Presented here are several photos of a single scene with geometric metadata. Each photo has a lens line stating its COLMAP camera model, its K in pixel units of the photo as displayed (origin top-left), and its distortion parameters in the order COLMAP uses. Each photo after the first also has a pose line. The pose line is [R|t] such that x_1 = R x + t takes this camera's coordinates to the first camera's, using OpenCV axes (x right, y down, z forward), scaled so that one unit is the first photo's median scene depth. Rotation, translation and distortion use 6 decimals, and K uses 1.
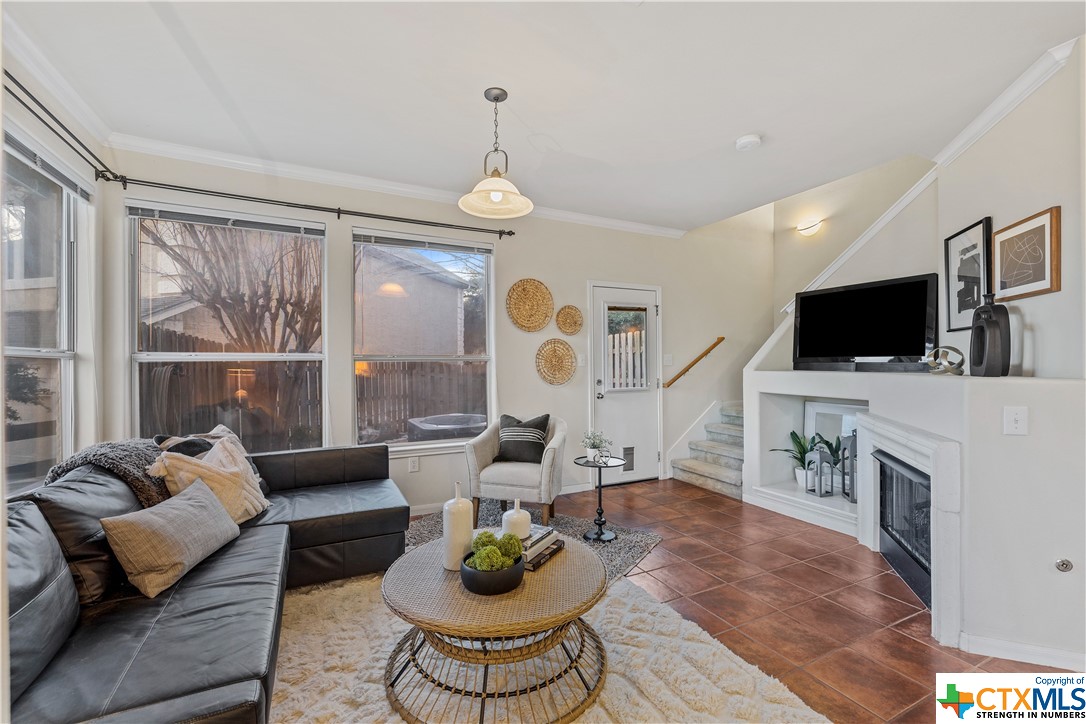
lens RADIAL K [[464.4, 0, 541.9], [0, 464.4, 362.4], [0, 0, 1]] dist [-0.004157, 0.001243]
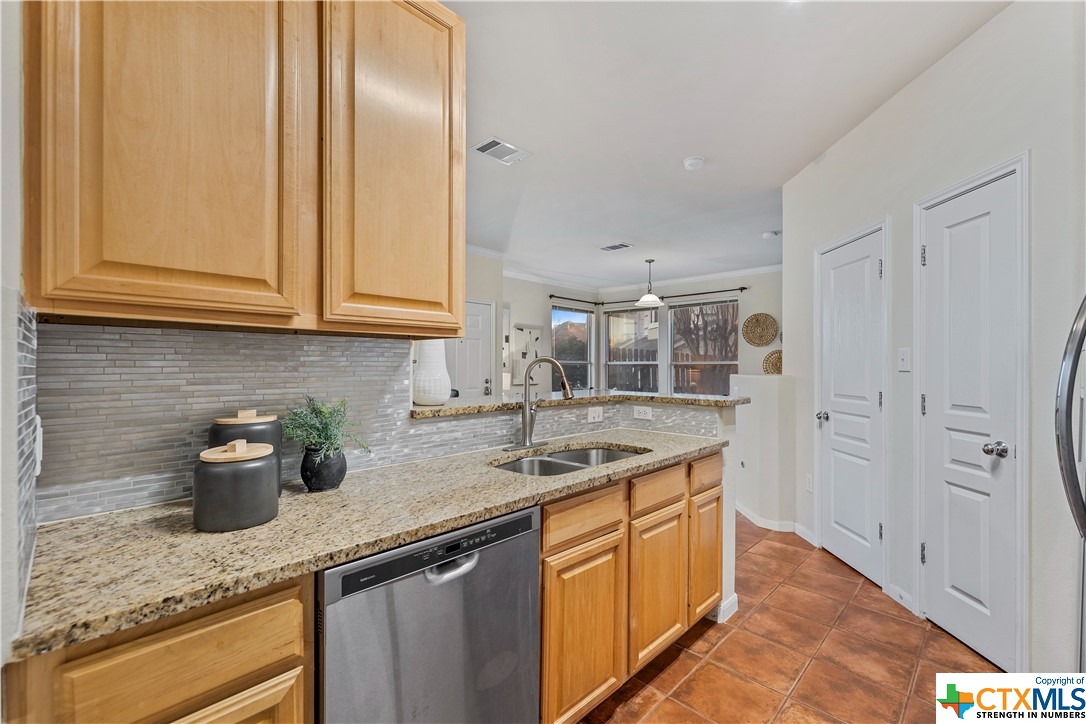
lens RADIAL K [[464.4, 0, 541.3], [0, 464.4, 362.9], [0, 0, 1]] dist [-0.004157, 0.001243]
pose [[0.318756, -0.001485, -0.947836, 1.330728], [-0.003787, 0.999989, -0.002840, -0.002200], [0.947829, 0.004495, 0.318747, -0.236543]]
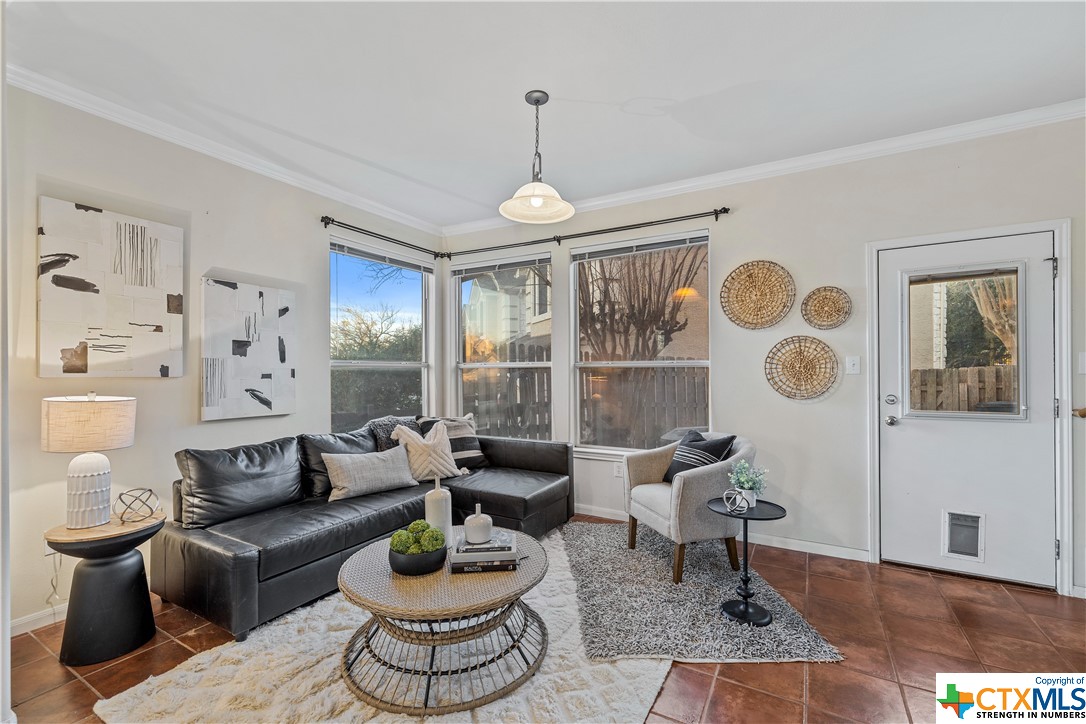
lens RADIAL K [[464.4, 0, 544.4], [0, 464.4, 370.5], [0, 0, 1]] dist [-0.004157, 0.001243]
pose [[0.548249, 0.002309, -0.836312, 0.457776], [0.003534, 0.999981, 0.005077, -0.002049], [0.836308, -0.005739, 0.548231, 0.293563]]
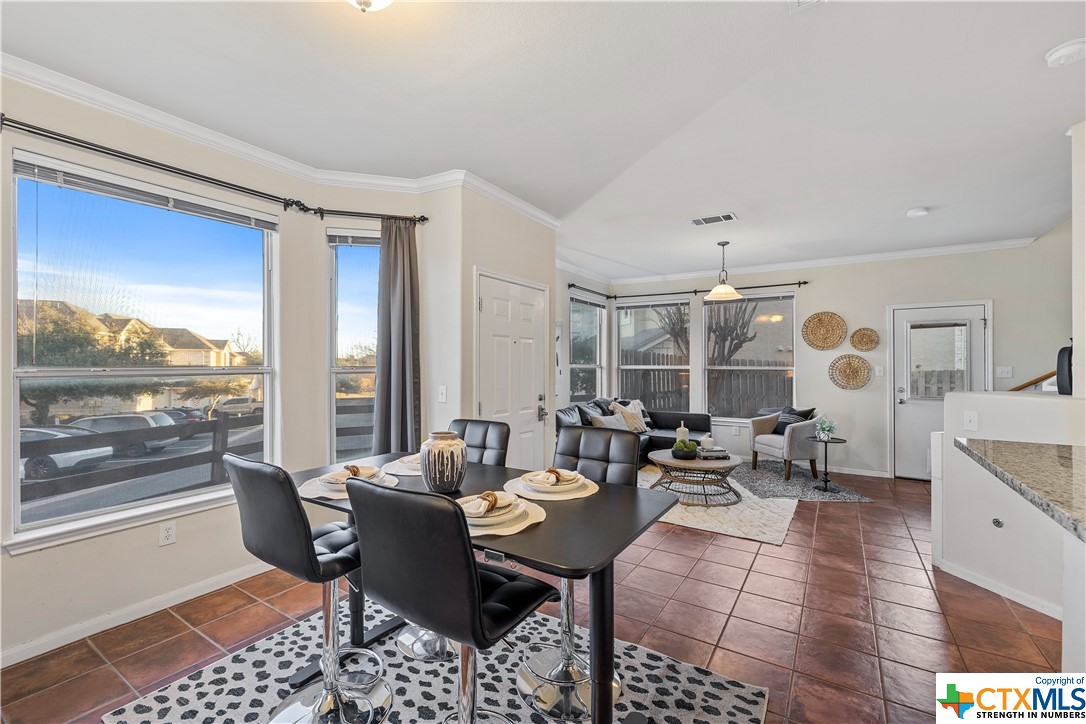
lens RADIAL K [[464.4, 0, 538.9], [0, 464.4, 361.6], [0, 0, 1]] dist [-0.004157, 0.001243]
pose [[0.503635, 0.000794, -0.863916, 0.792354], [-0.004333, 0.999989, -0.001607, -0.026889], [0.863906, 0.004553, 0.503633, -0.465103]]
